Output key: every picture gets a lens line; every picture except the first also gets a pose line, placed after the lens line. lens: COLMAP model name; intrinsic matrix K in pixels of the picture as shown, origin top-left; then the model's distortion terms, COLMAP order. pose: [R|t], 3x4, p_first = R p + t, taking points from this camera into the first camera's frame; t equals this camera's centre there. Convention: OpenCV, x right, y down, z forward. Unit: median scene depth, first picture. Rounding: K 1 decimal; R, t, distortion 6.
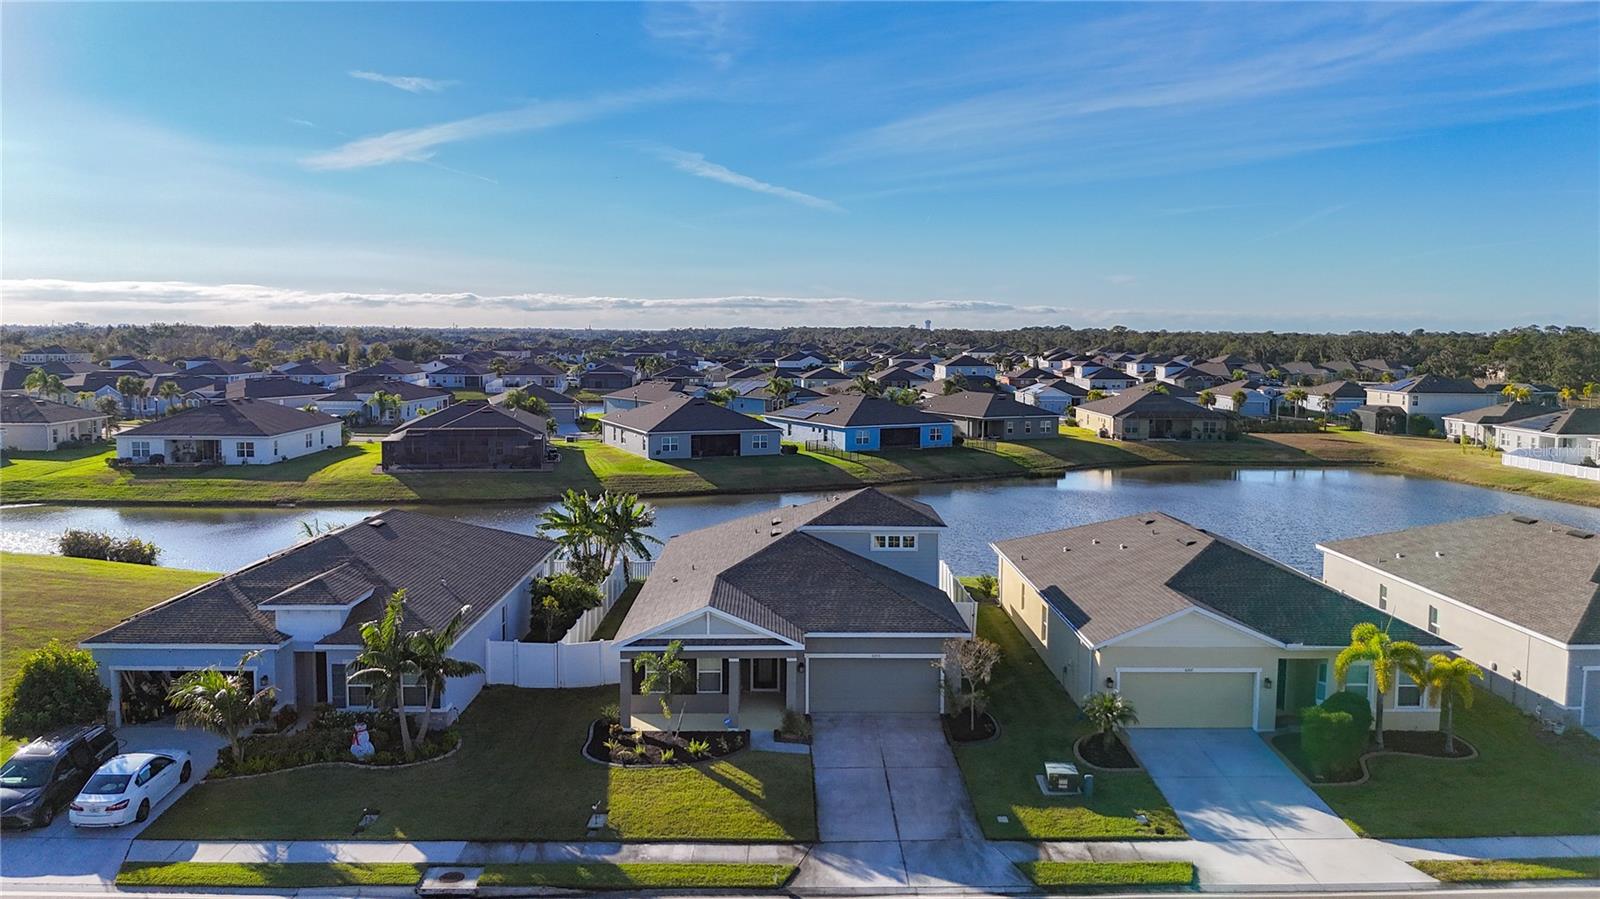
lens RADIAL K [[1205.2, 0, 802.5], [0, 1205.2, 479.5], [0, 0, 1]] dist [0.061723, -0.103333]
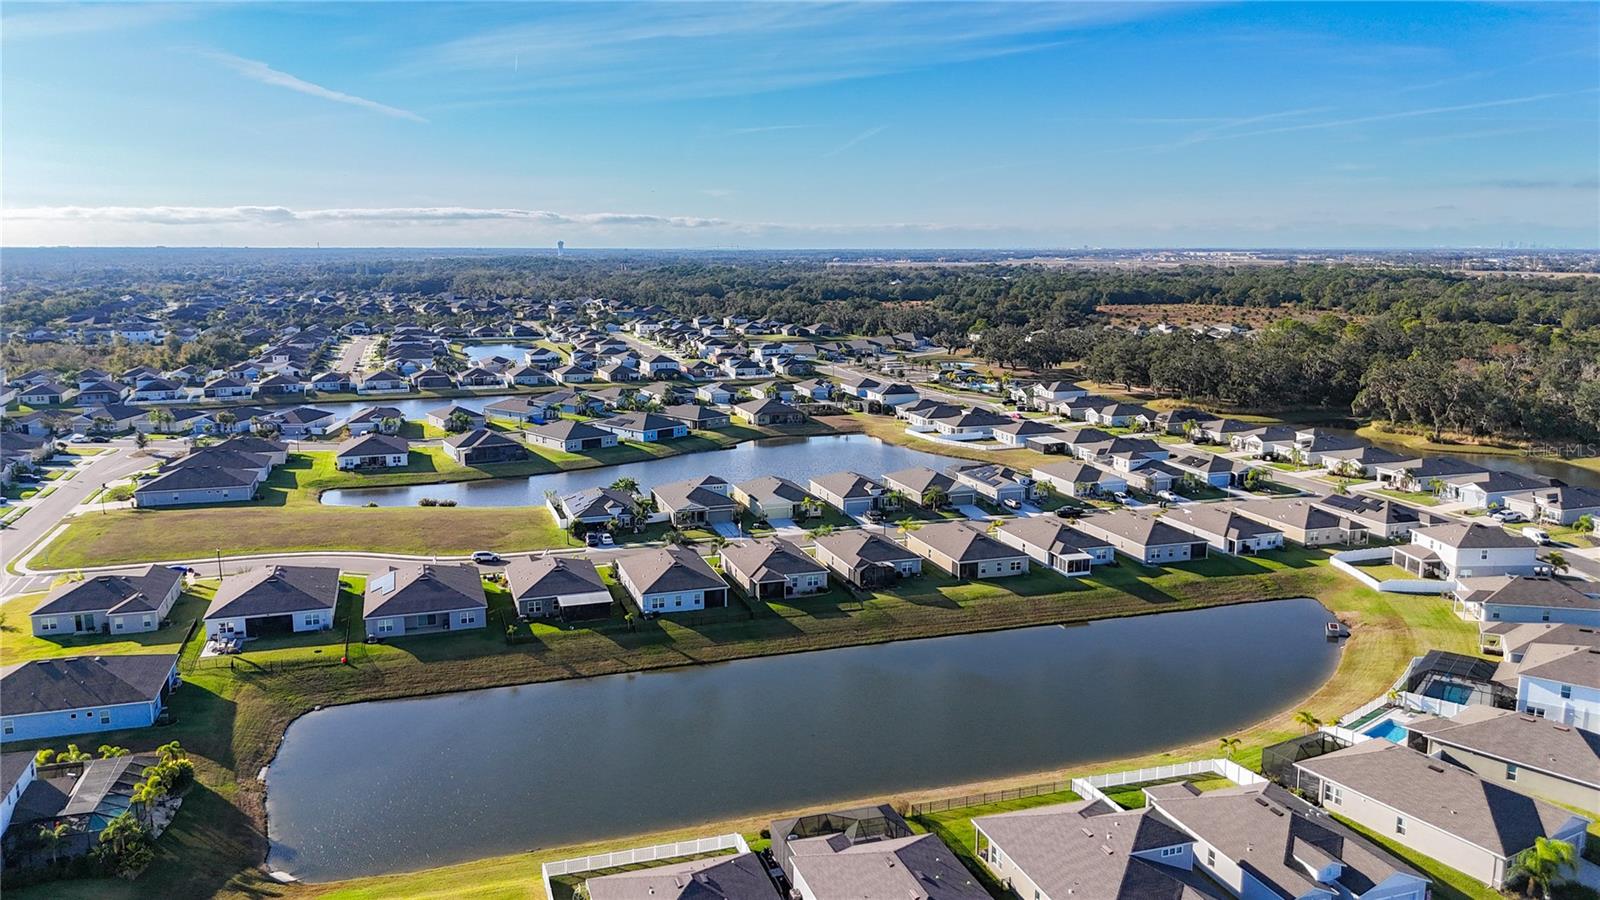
lens RADIAL K [[1205.2, 0, 802.5], [0, 1205.2, 480.0], [0, 0, 1]] dist [0.061723, -0.103333]
pose [[0.953887, -0.066795, 0.292640, -0.409887], [0.044841, 0.995696, 0.081106, -0.143486], [-0.296798, -0.064244, 0.952777, -1.493403]]
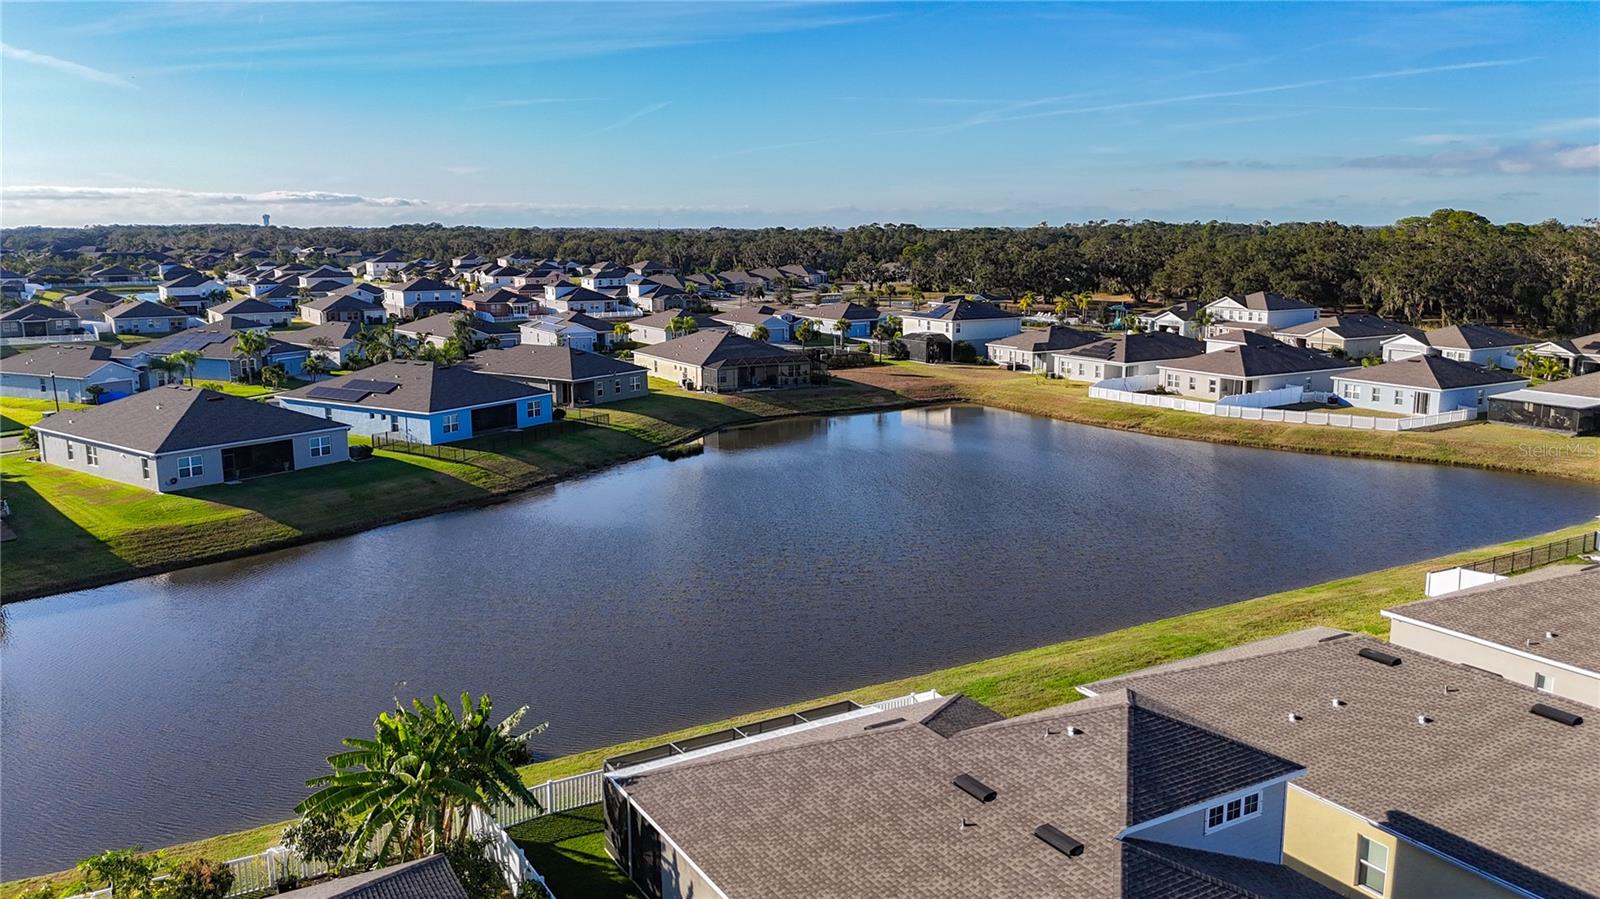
lens RADIAL K [[1205.2, 0, 802.5], [0, 1205.2, 479.5], [0, 0, 1]] dist [0.061723, -0.103333]
pose [[0.869454, -0.112367, 0.481065, -0.152875], [0.070543, 0.992049, 0.104225, -0.075517], [-0.488952, -0.056683, 0.870467, 0.252296]]
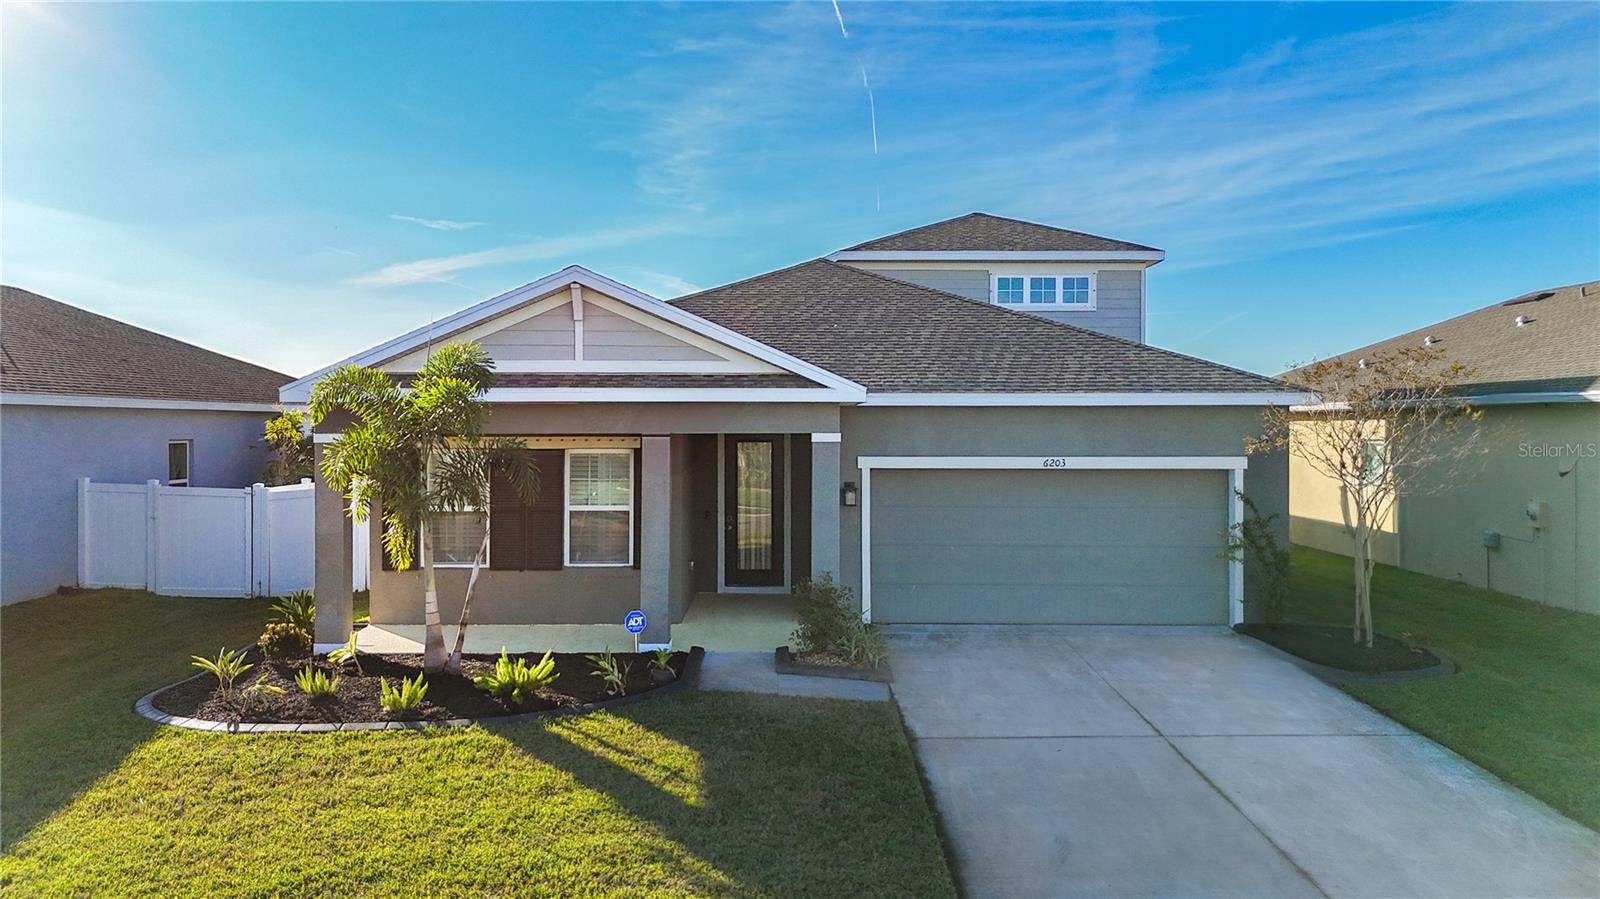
lens RADIAL K [[1218.7, 0, 809.3], [0, 1218.7, 432.1], [0, 0, 1]] dist [0.047572, -0.067338]
pose [[0.999991, -0.004221, 0.000221, -0.004898], [0.004219, 0.993424, -0.114412, 0.065428], [0.000264, 0.114412, 0.993433, 0.230783]]
